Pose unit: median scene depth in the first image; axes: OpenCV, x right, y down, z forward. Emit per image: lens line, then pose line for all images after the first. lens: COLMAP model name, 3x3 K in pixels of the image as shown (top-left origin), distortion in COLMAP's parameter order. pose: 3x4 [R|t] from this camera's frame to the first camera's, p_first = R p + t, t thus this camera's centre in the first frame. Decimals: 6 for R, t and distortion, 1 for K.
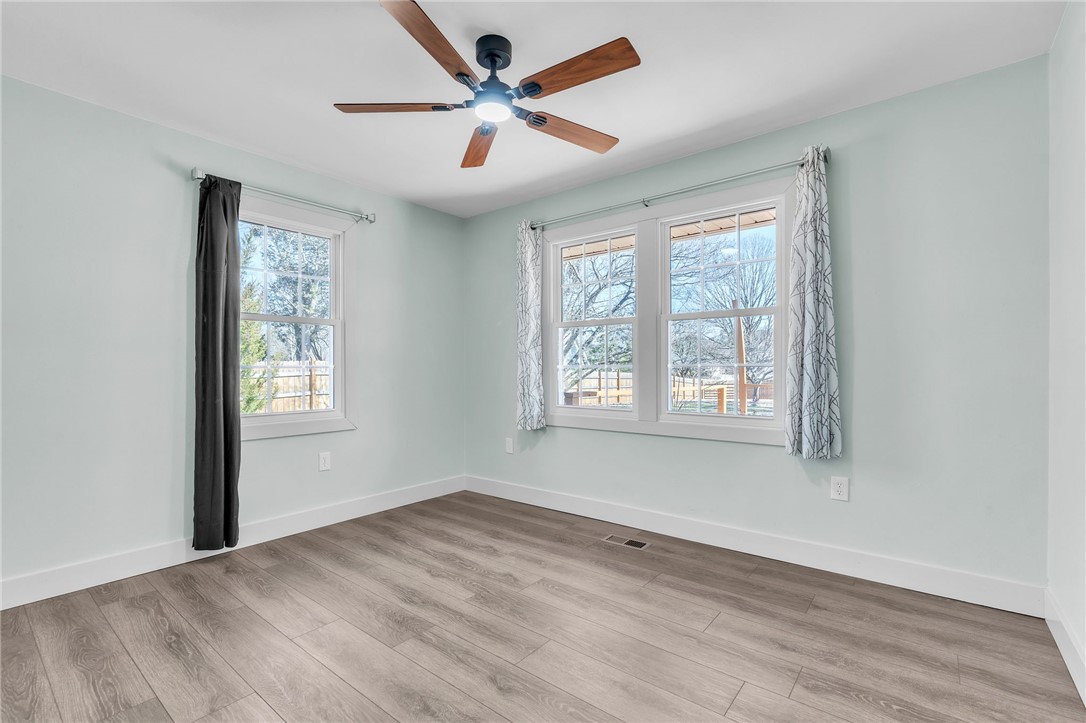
lens RADIAL K [[517.4, 0, 541.0], [0, 517.4, 360.6], [0, 0, 1]] dist [0.001942, 0.001320]
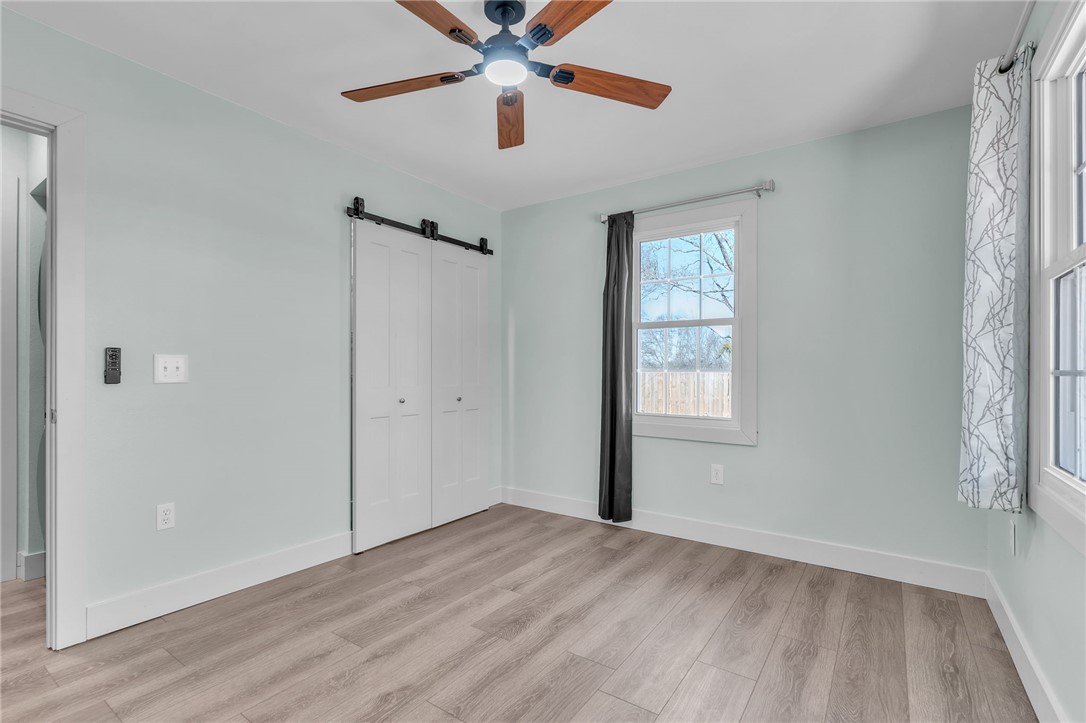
lens RADIAL K [[517.4, 0, 543.4], [0, 517.4, 364.1], [0, 0, 1]] dist [0.001942, 0.001320]
pose [[0.041770, -0.009949, -0.999078, 0.503363], [0.004489, 0.999942, -0.009770, 0.008113], [0.999117, -0.004077, 0.041812, 0.682429]]
